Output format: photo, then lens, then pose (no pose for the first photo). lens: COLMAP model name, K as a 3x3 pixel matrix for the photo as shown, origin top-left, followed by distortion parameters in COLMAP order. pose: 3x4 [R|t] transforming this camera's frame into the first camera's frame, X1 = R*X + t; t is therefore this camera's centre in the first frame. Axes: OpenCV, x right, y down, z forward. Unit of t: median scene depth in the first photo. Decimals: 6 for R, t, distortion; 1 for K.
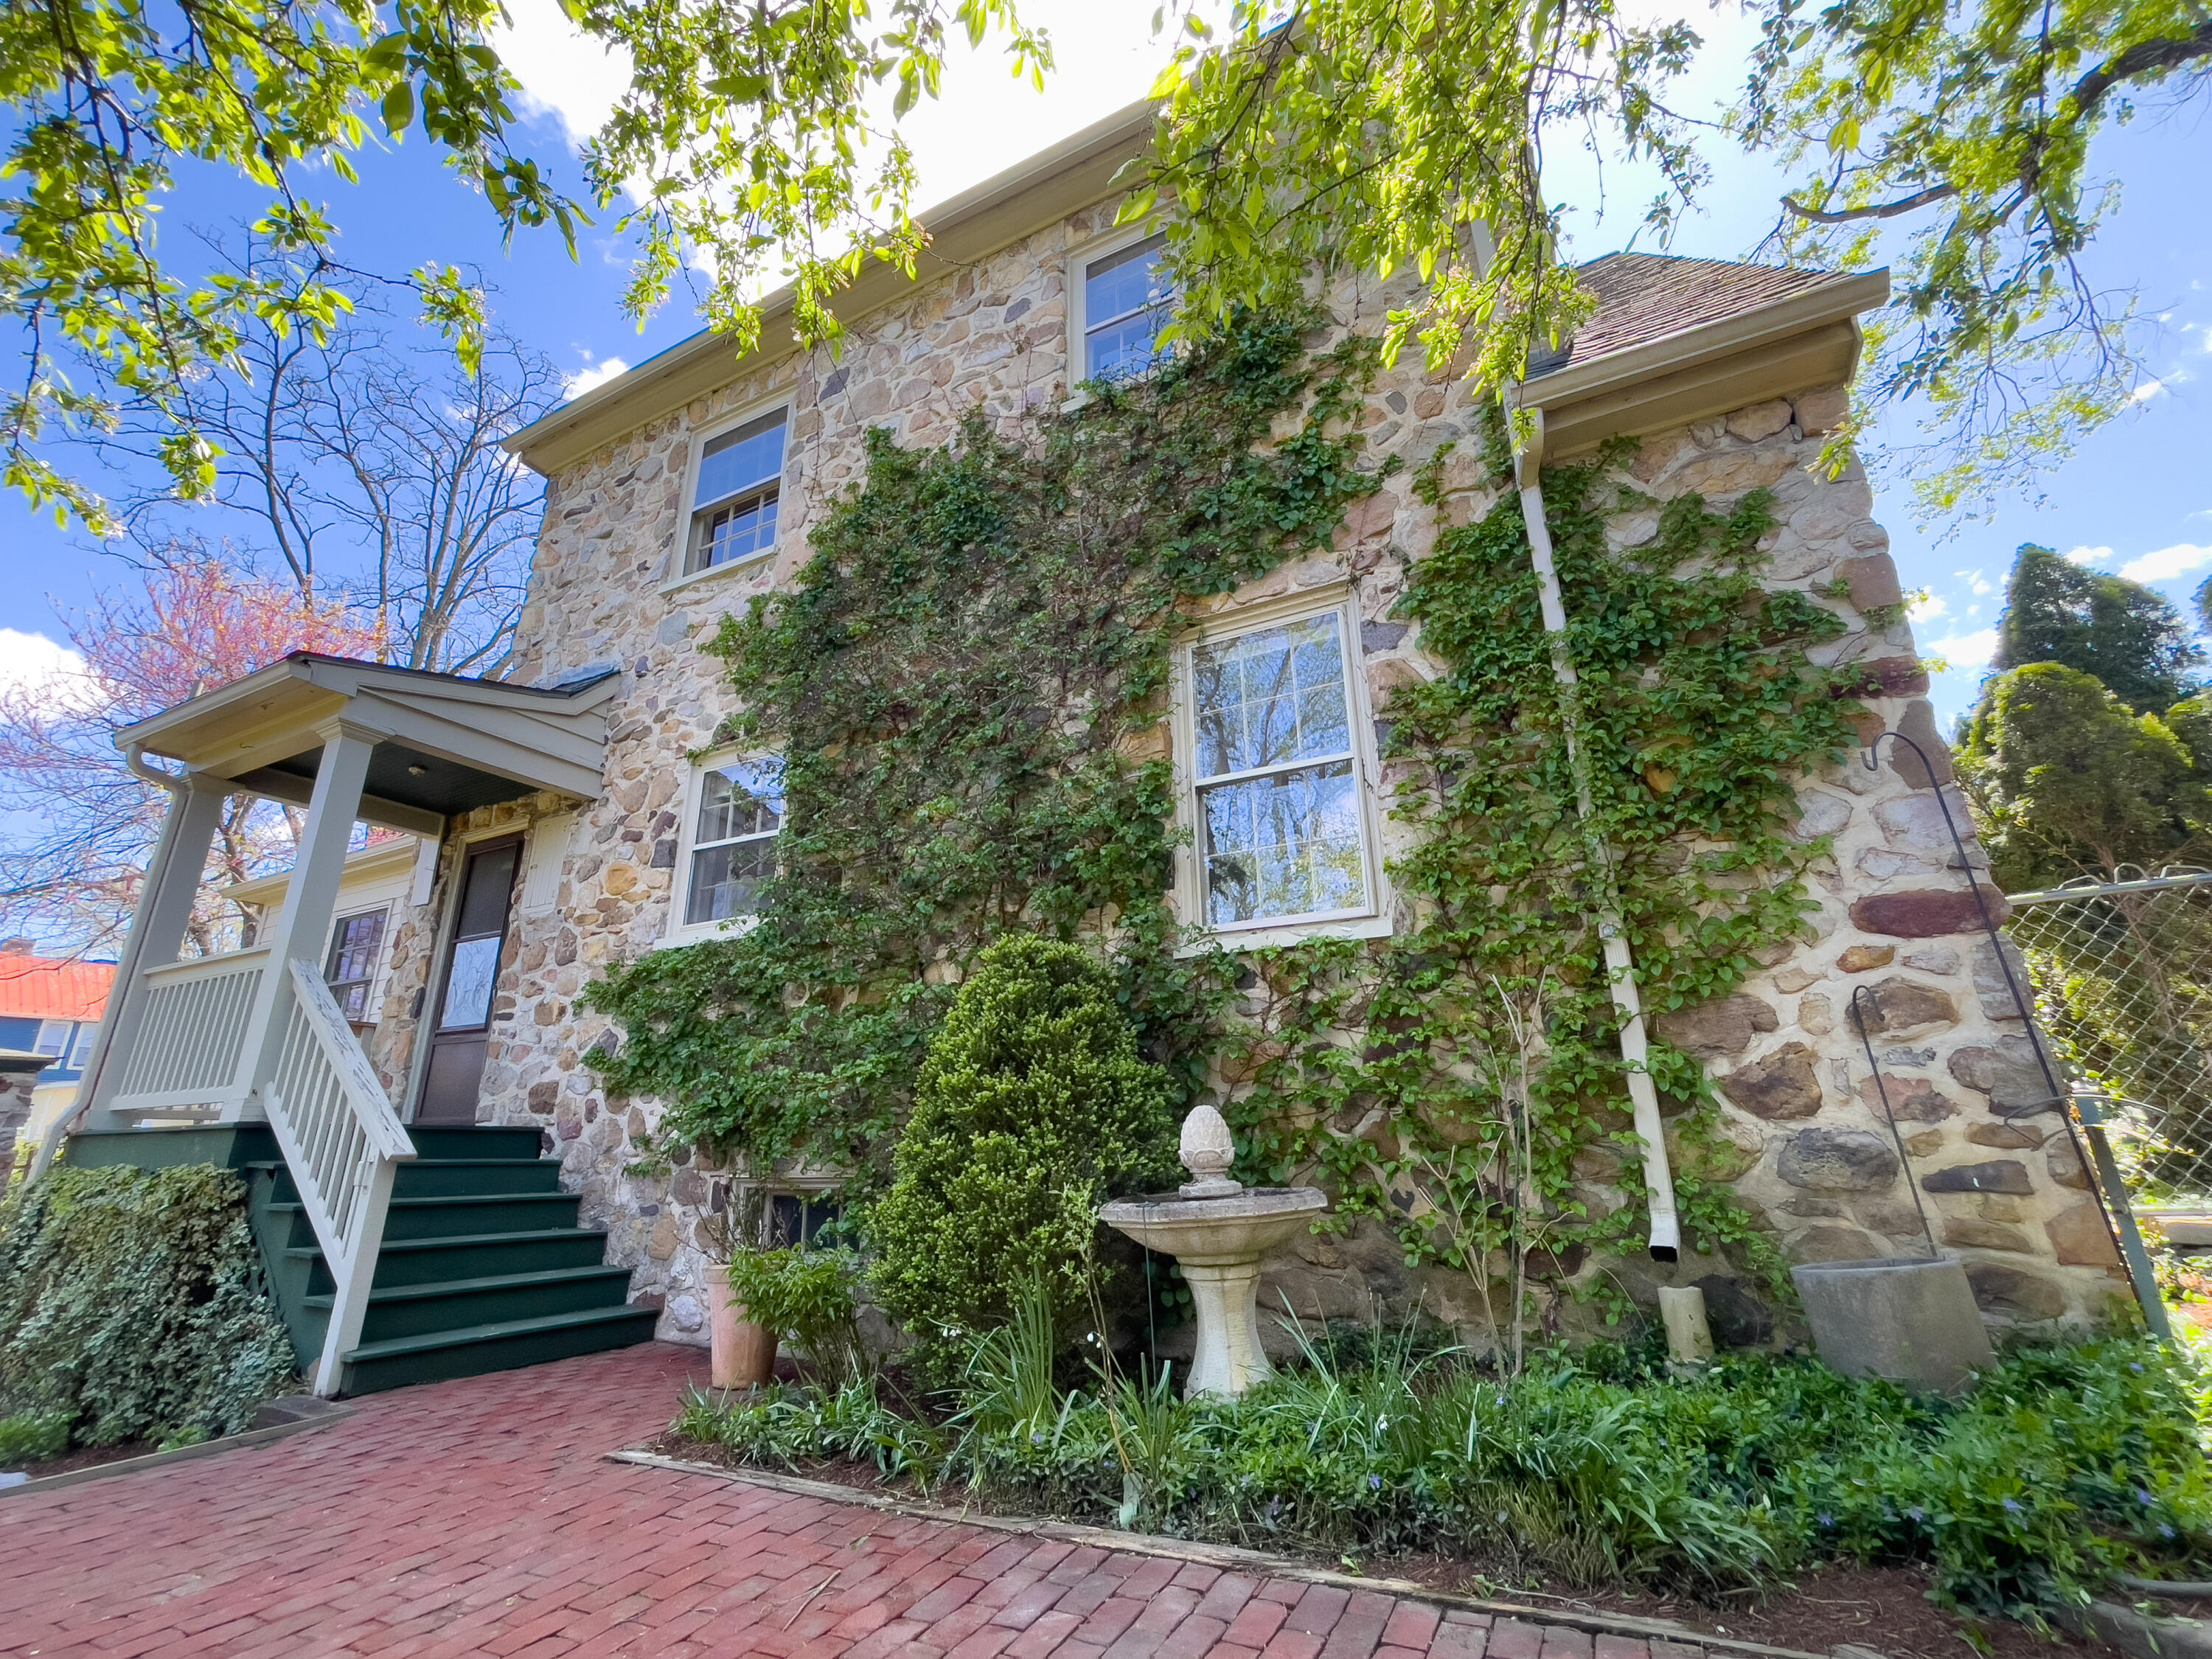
lens RADIAL K [[1000.8, 0, 1106.6], [0, 1000.8, 815.8], [0, 0, 1]] dist [-0.026711, 0.015541]
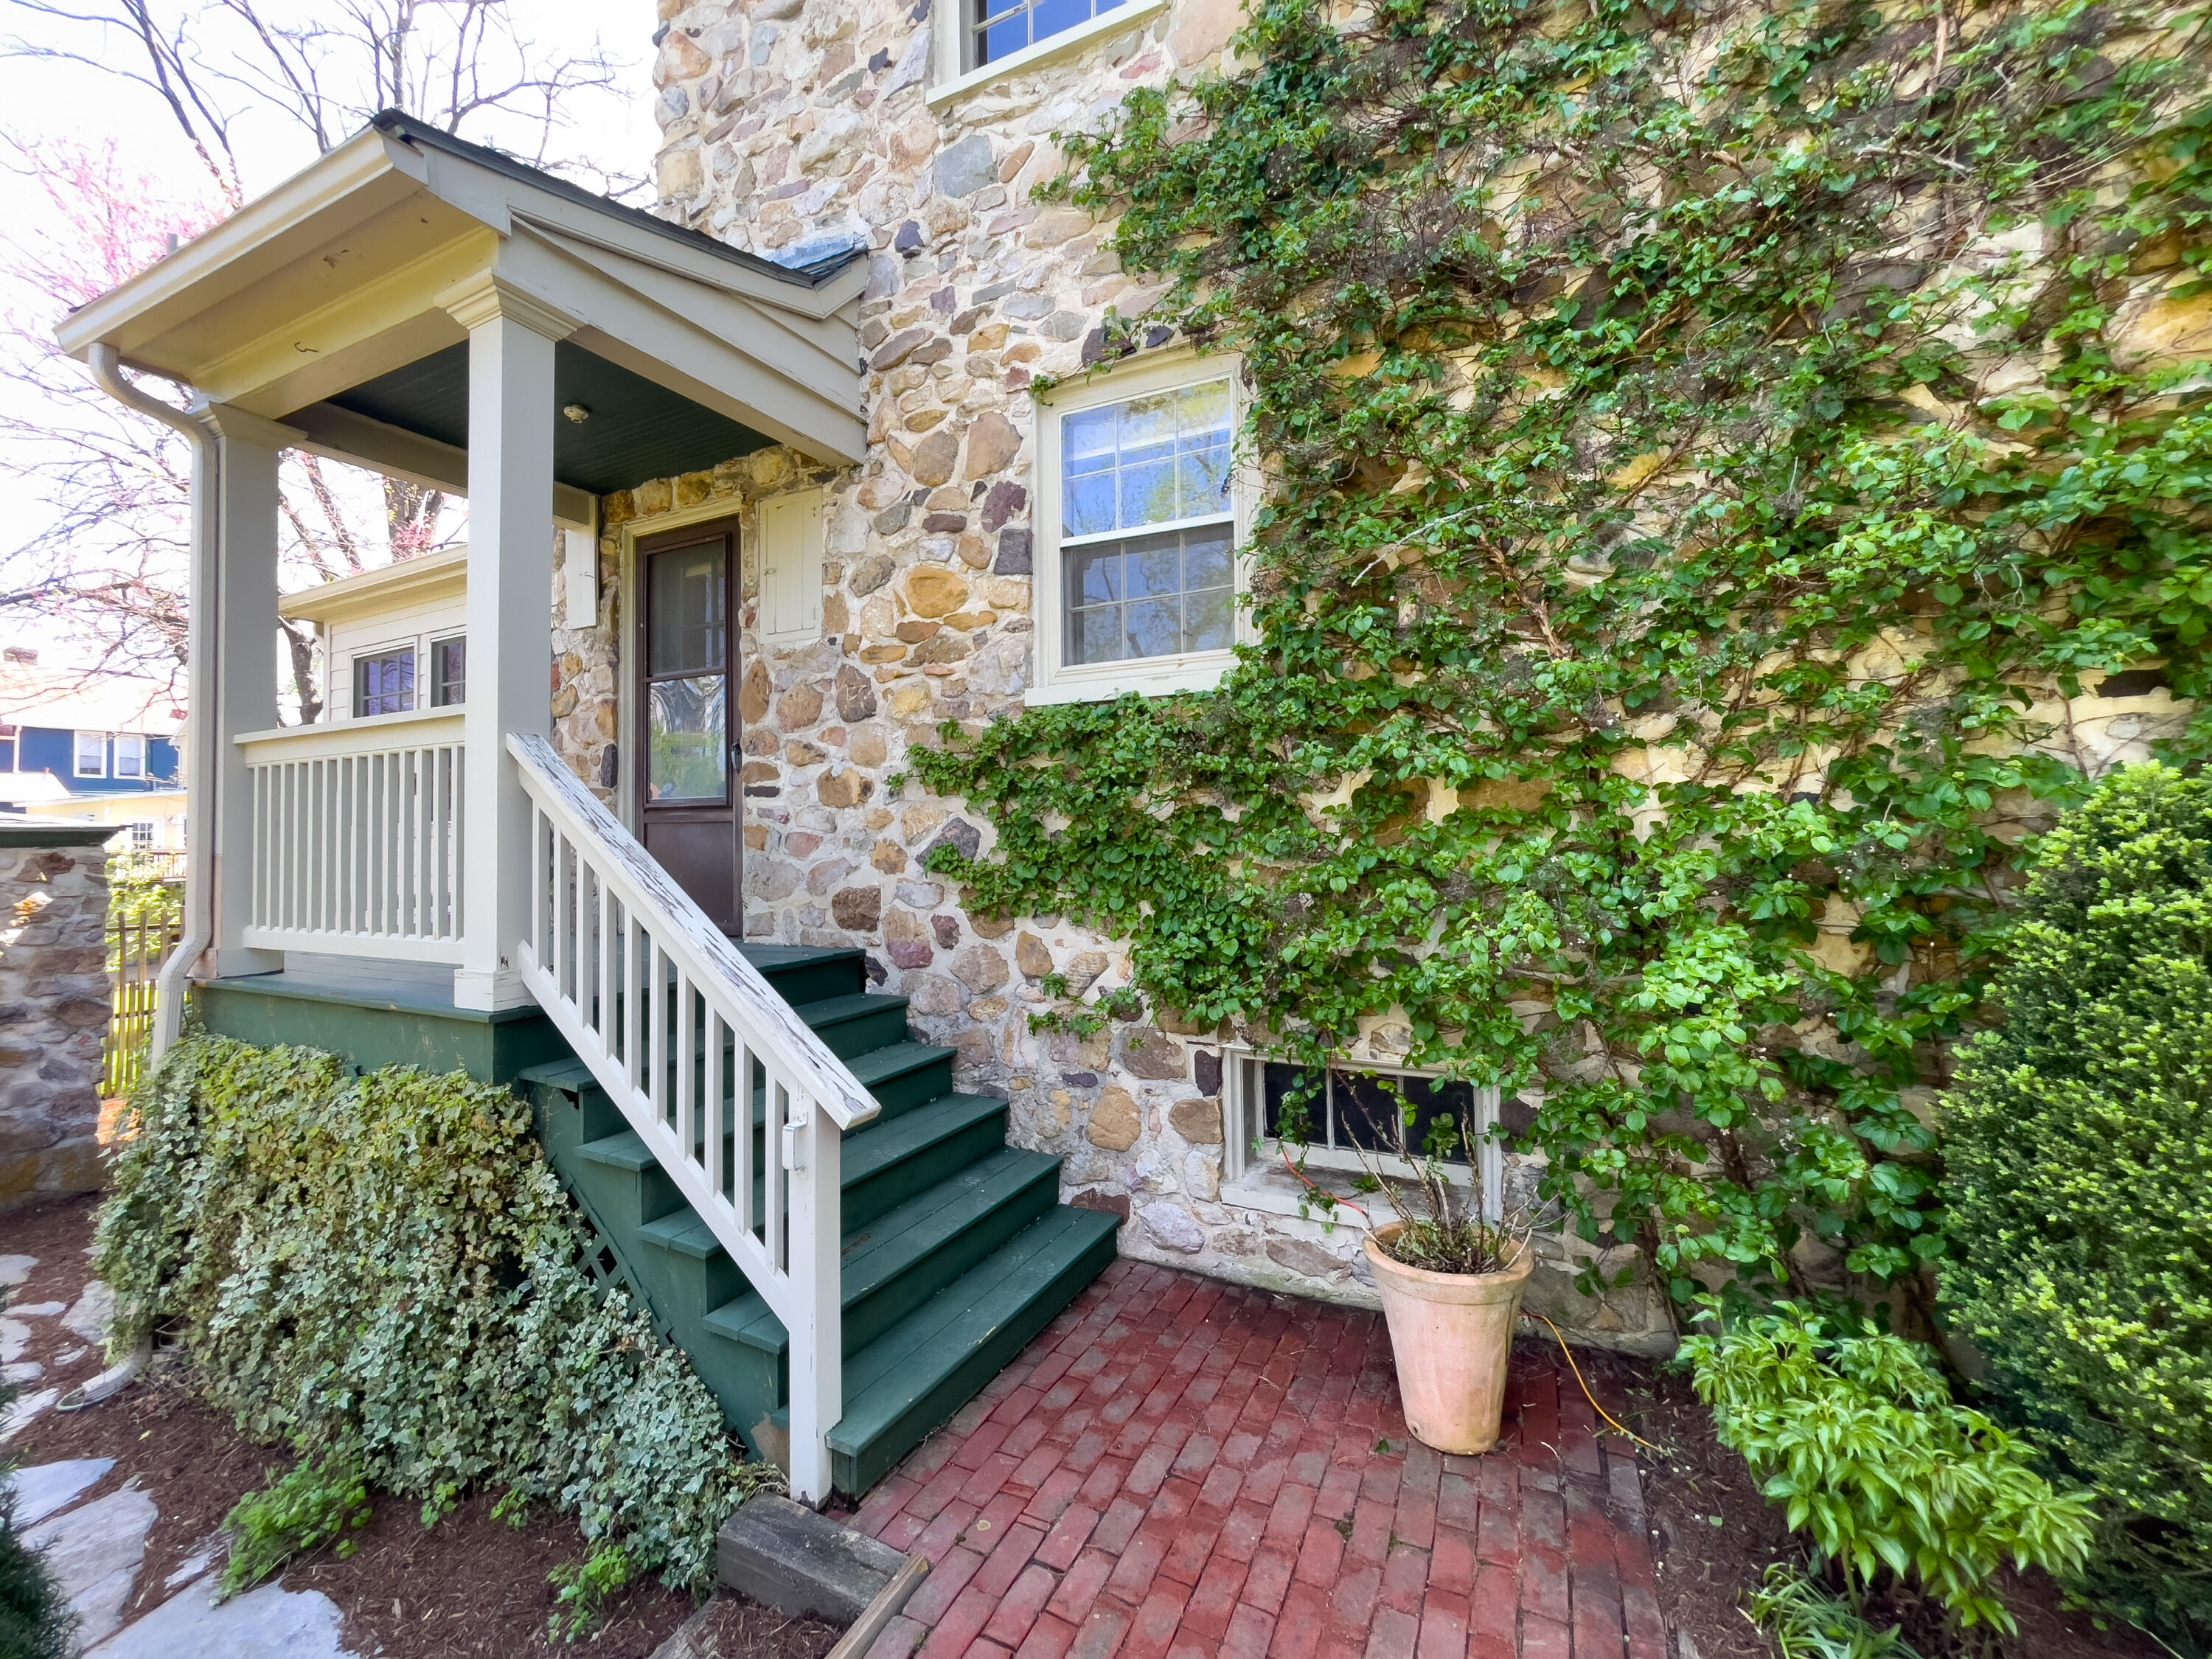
lens RADIAL K [[934.7, 0, 1107.1], [0, 934.7, 818.7], [0, 0, 1]] dist [-0.000172, -0.000969]
pose [[0.999700, -0.002274, 0.024407, -0.484245], [-0.005196, 0.953412, 0.301627, 0.024472], [-0.023956, -0.301663, 0.953114, 0.453377]]
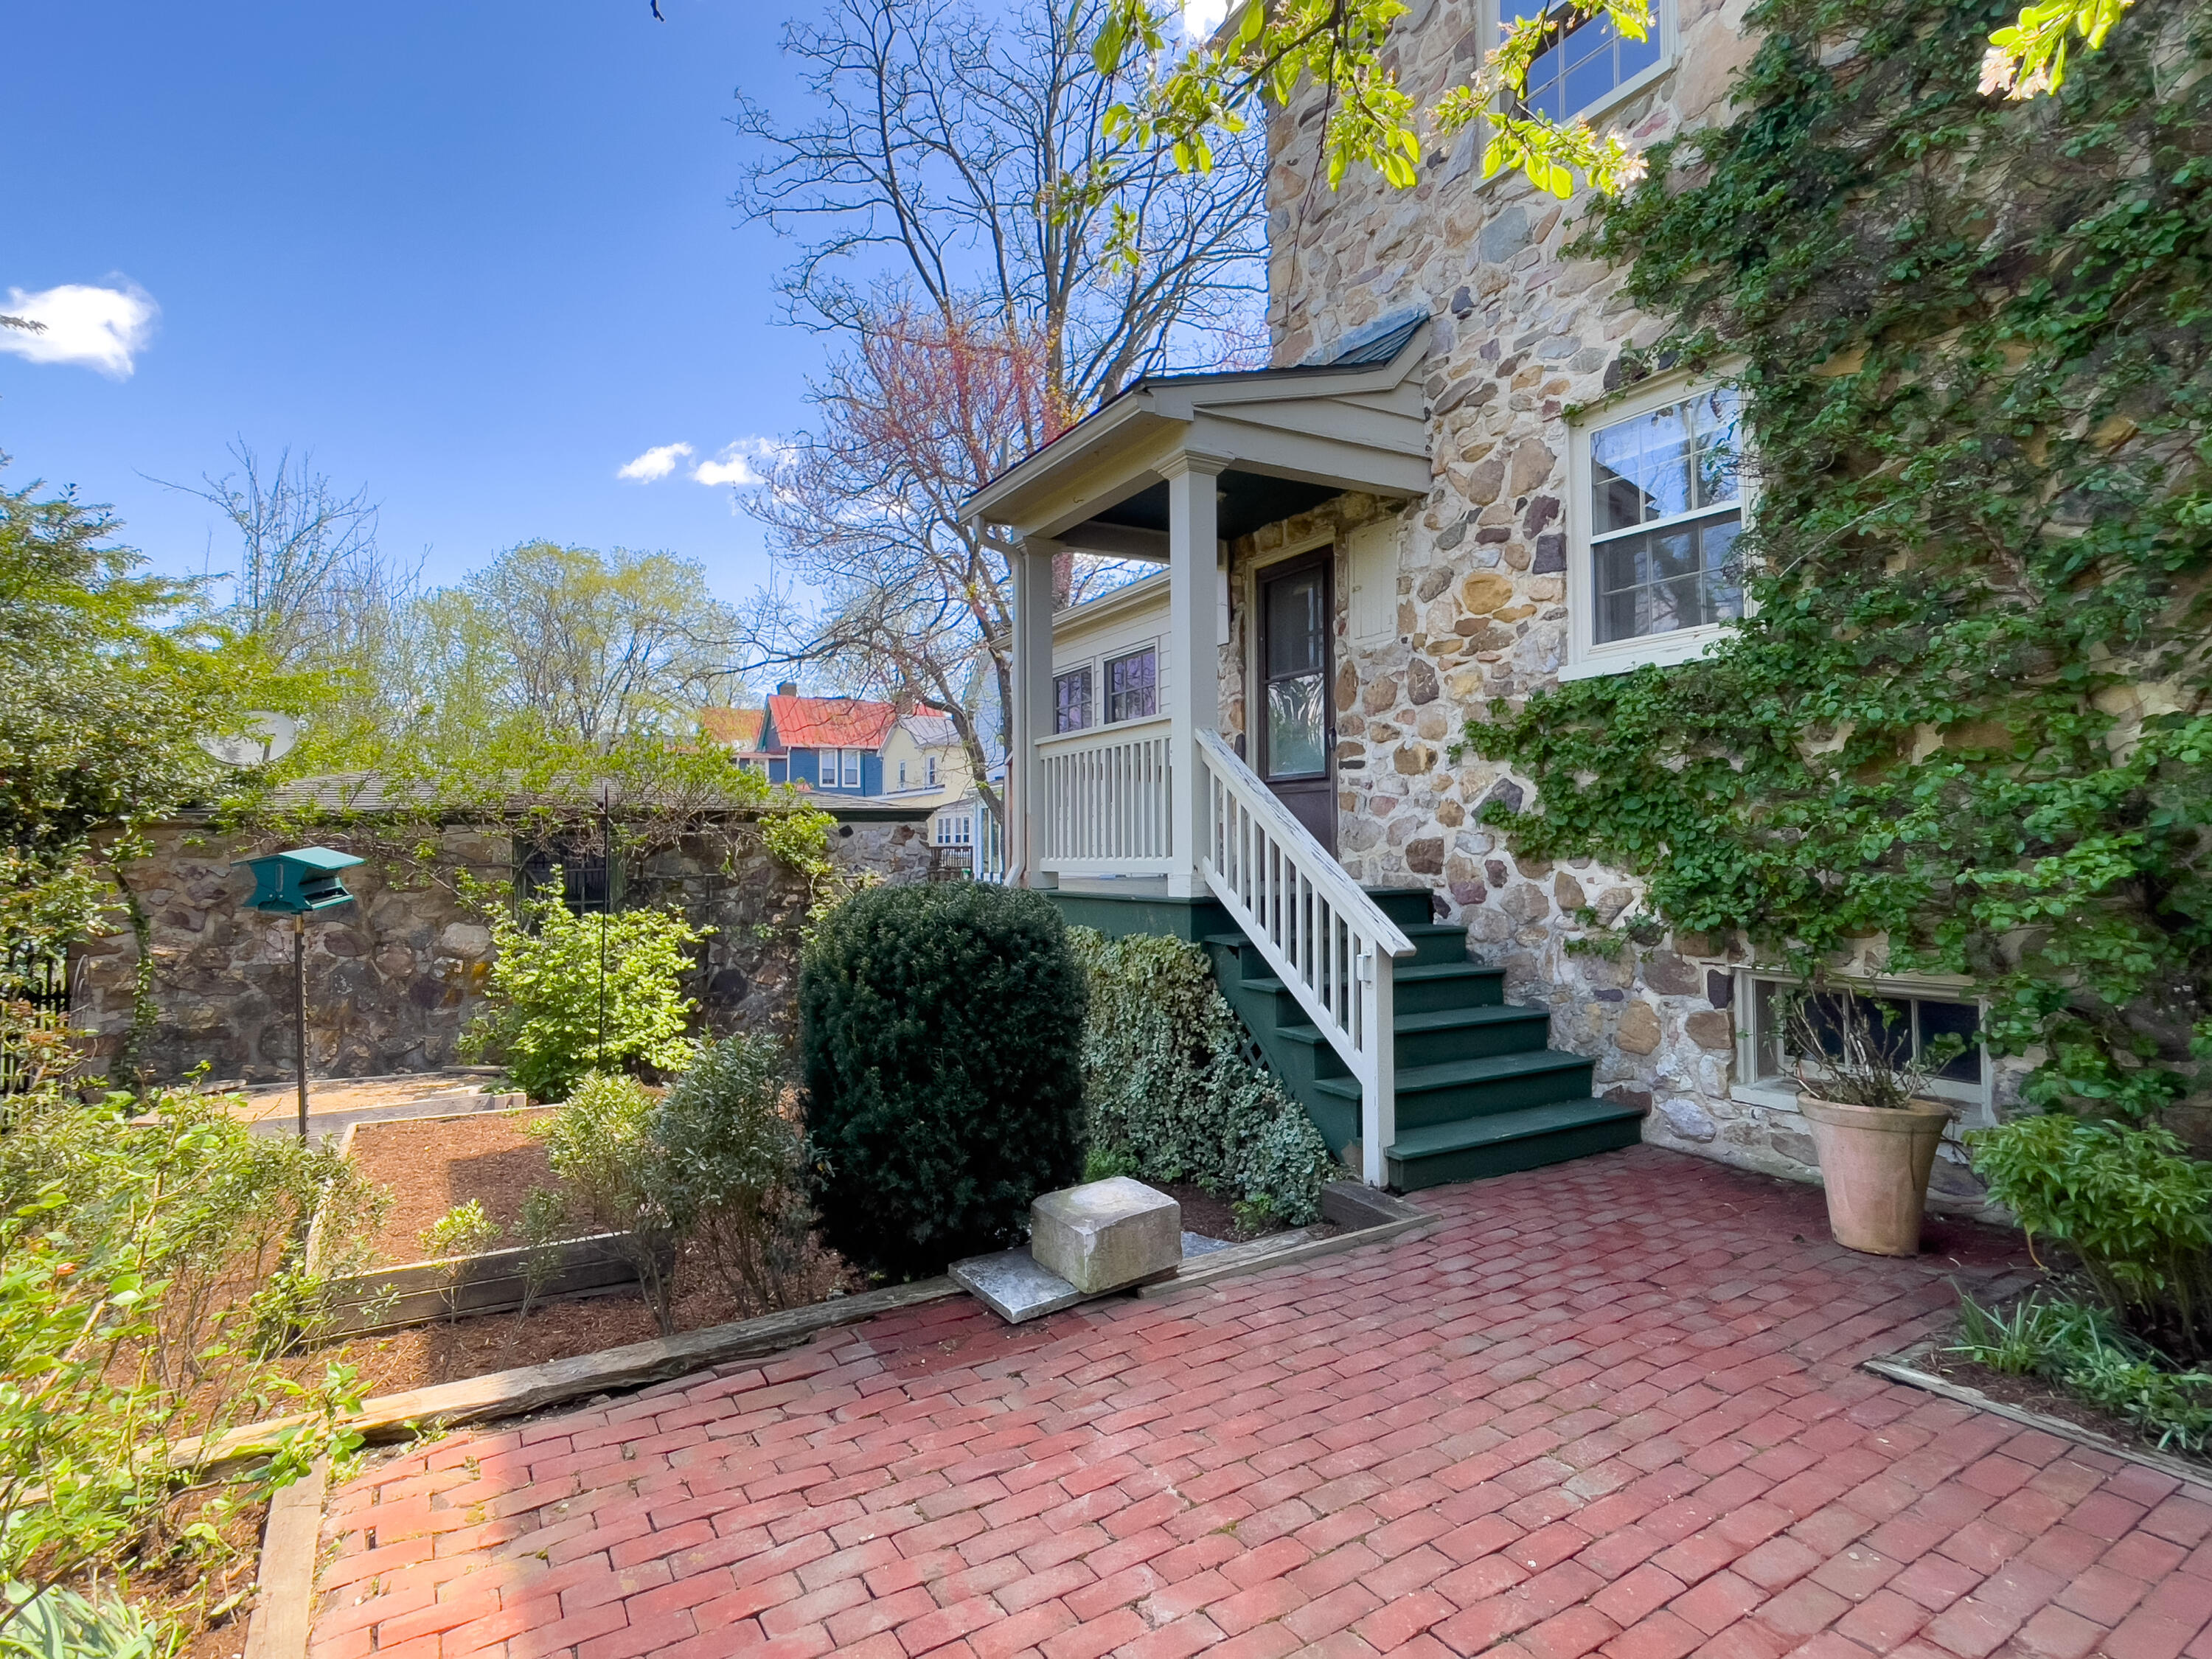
lens RADIAL K [[1153.8, 0, 1097.1], [0, 1153.8, 823.2], [0, 0, 1]] dist [0.020127, -0.026521]
pose [[0.846257, -0.010403, -0.532673, -0.323251], [0.171513, 0.951905, 0.253892, -0.061235], [0.504413, -0.306218, 0.807340, 0.050872]]
